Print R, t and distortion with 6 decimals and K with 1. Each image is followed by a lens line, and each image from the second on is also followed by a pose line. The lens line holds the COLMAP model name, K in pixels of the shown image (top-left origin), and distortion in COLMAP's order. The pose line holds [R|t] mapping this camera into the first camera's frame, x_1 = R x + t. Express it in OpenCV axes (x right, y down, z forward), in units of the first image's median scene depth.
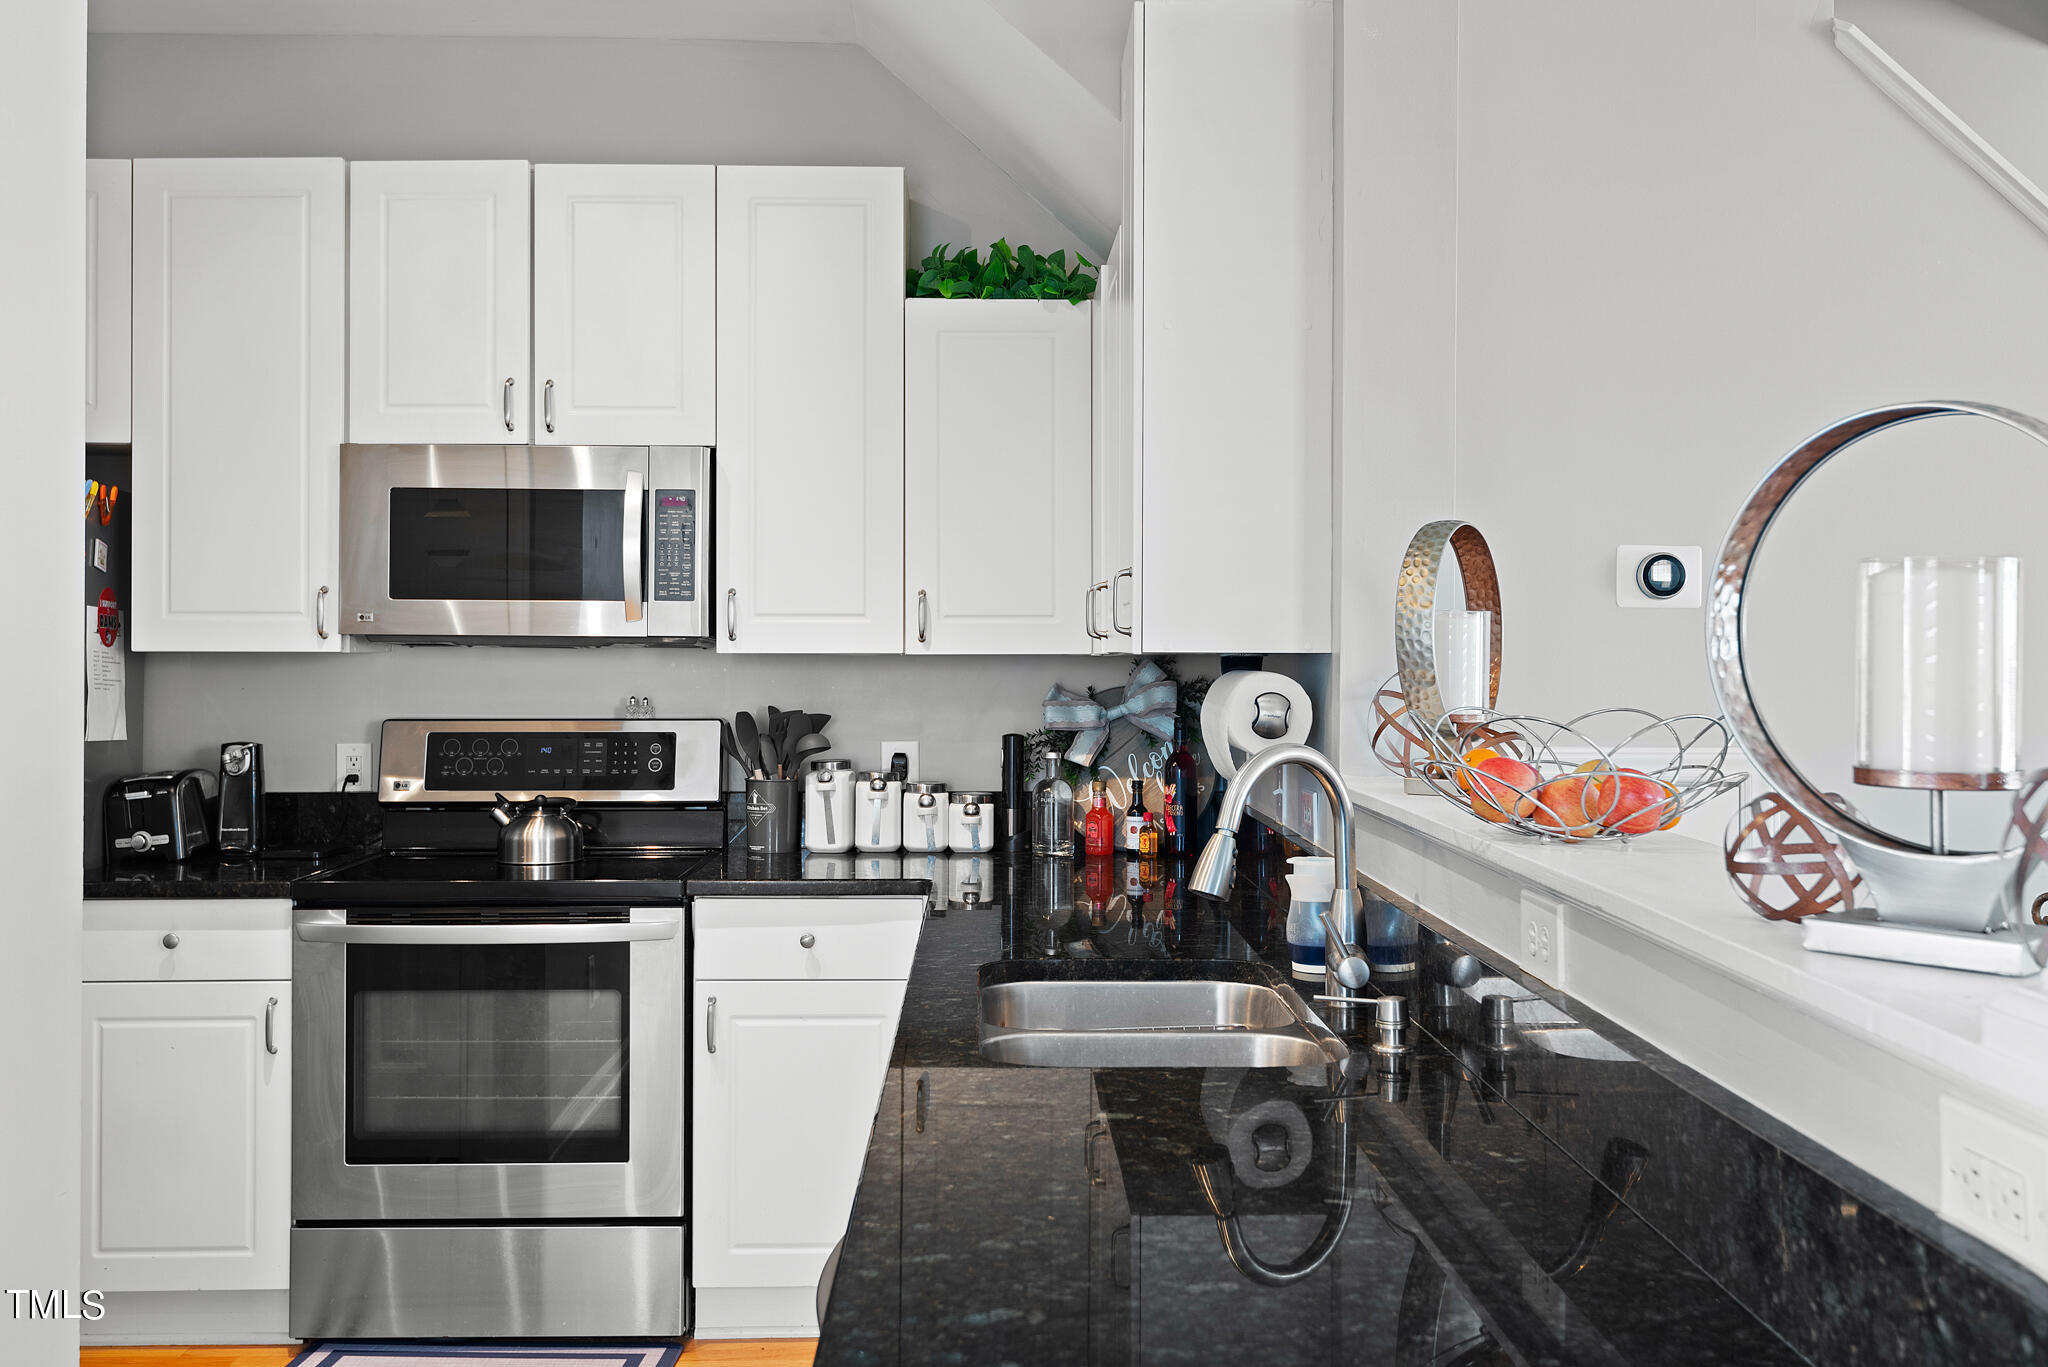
lens RADIAL K [[1968.0, 0, 1104.6], [0, 1968.0, 648.8], [0, 0, 1]] dist [0.024658, 0.000000]
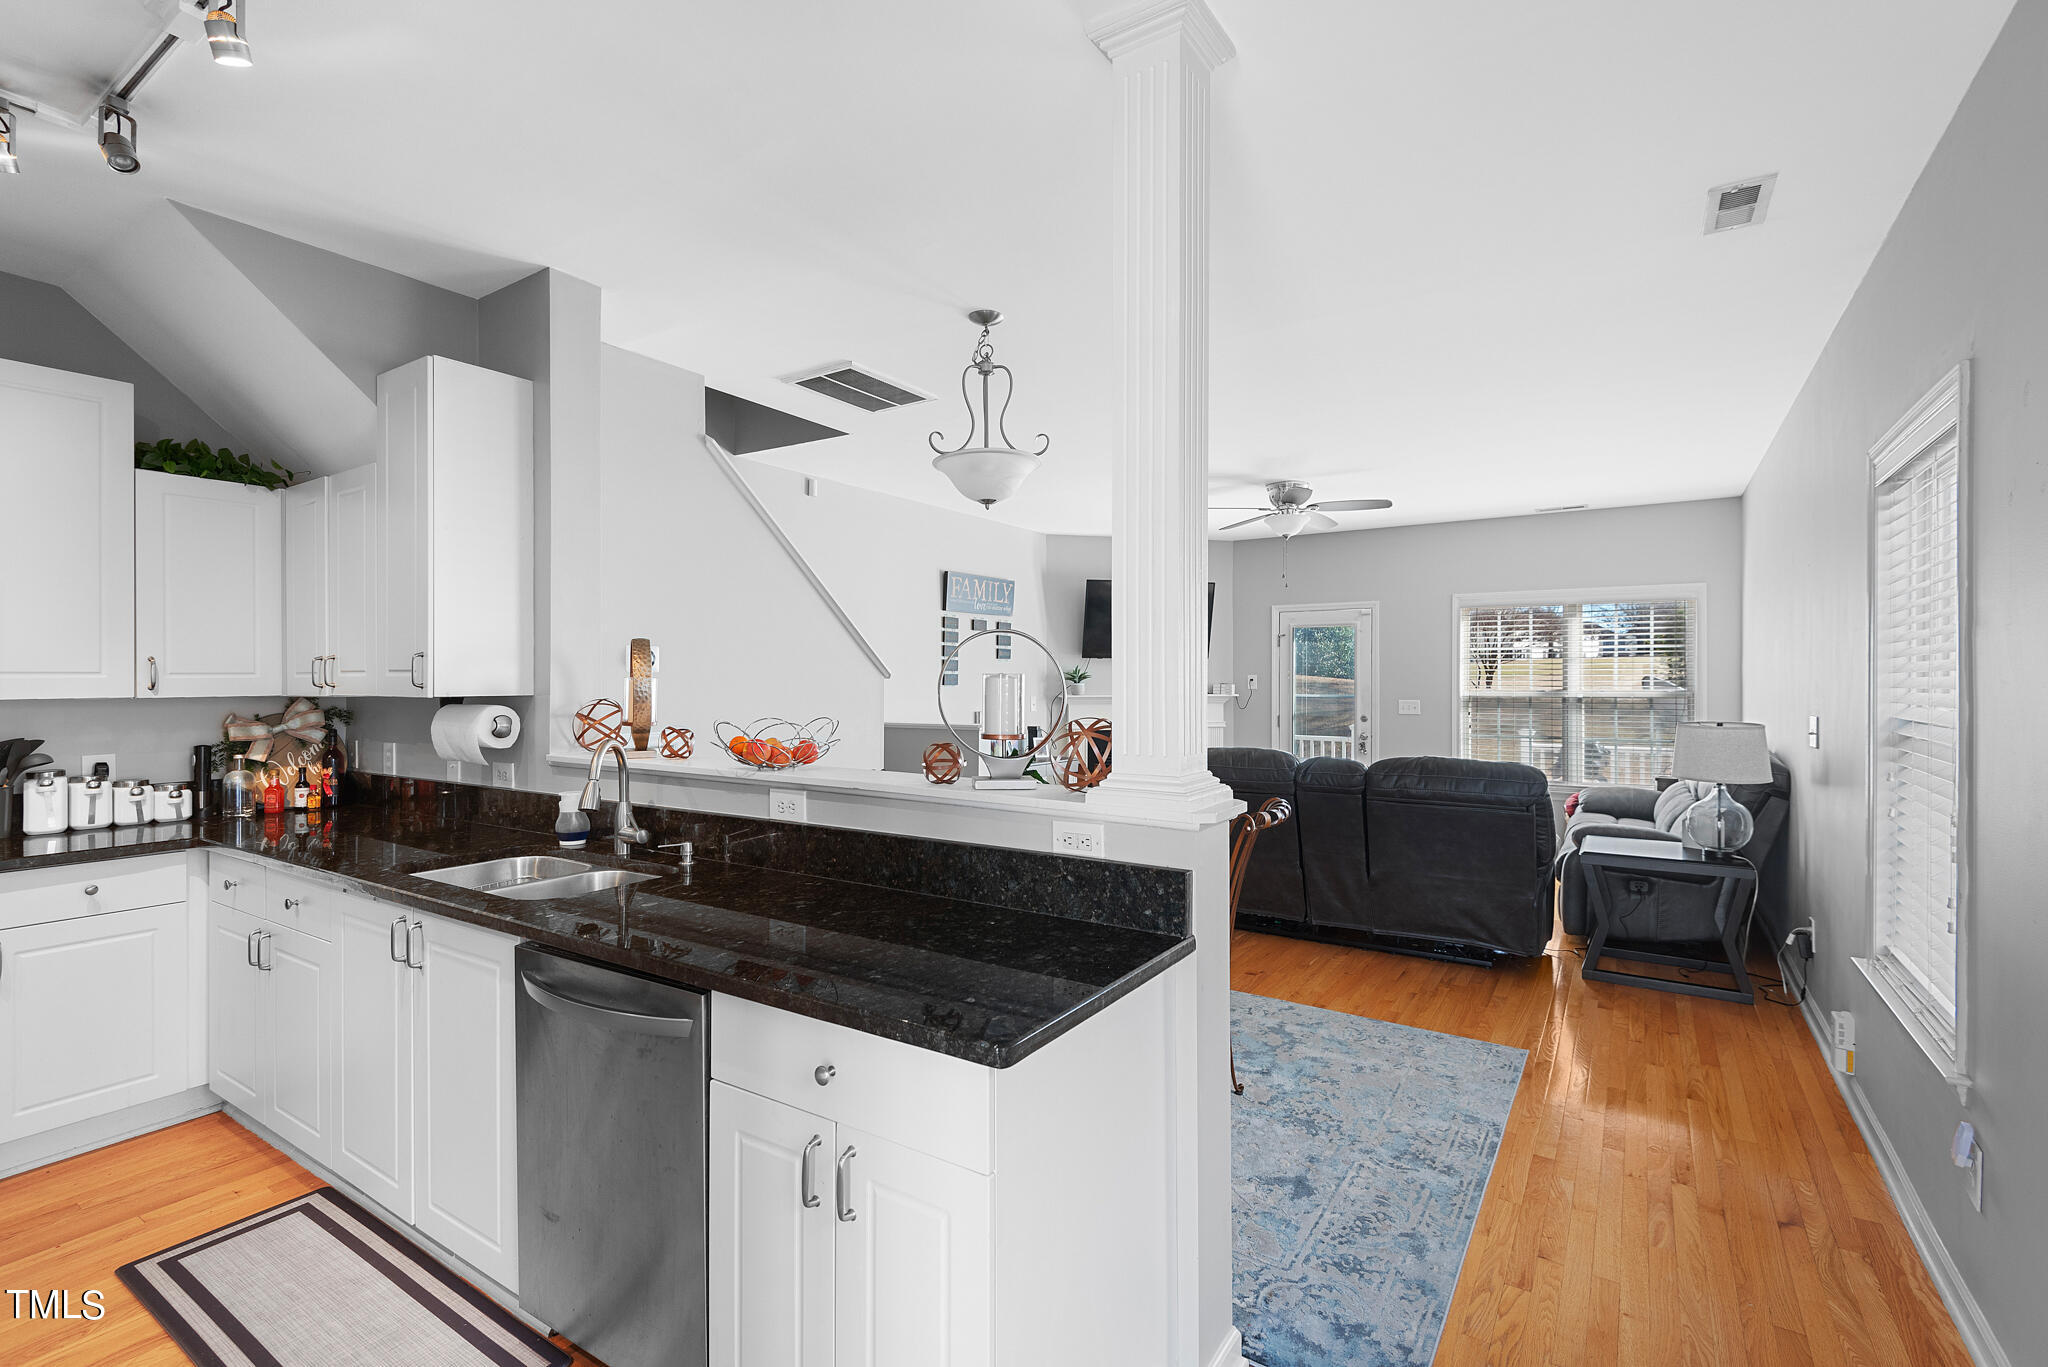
lens RADIAL K [[926.1, 0, 1004.9], [0, 926.1, 676.0], [0, 0, 1]] dist [0.016223, -0.006755]
pose [[0.587072, -0.000926, 0.809534, -0.298138], [0.001337, 0.999999, 0.000174, -0.013860], [-0.809534, 0.000981, 0.587072, 0.011588]]
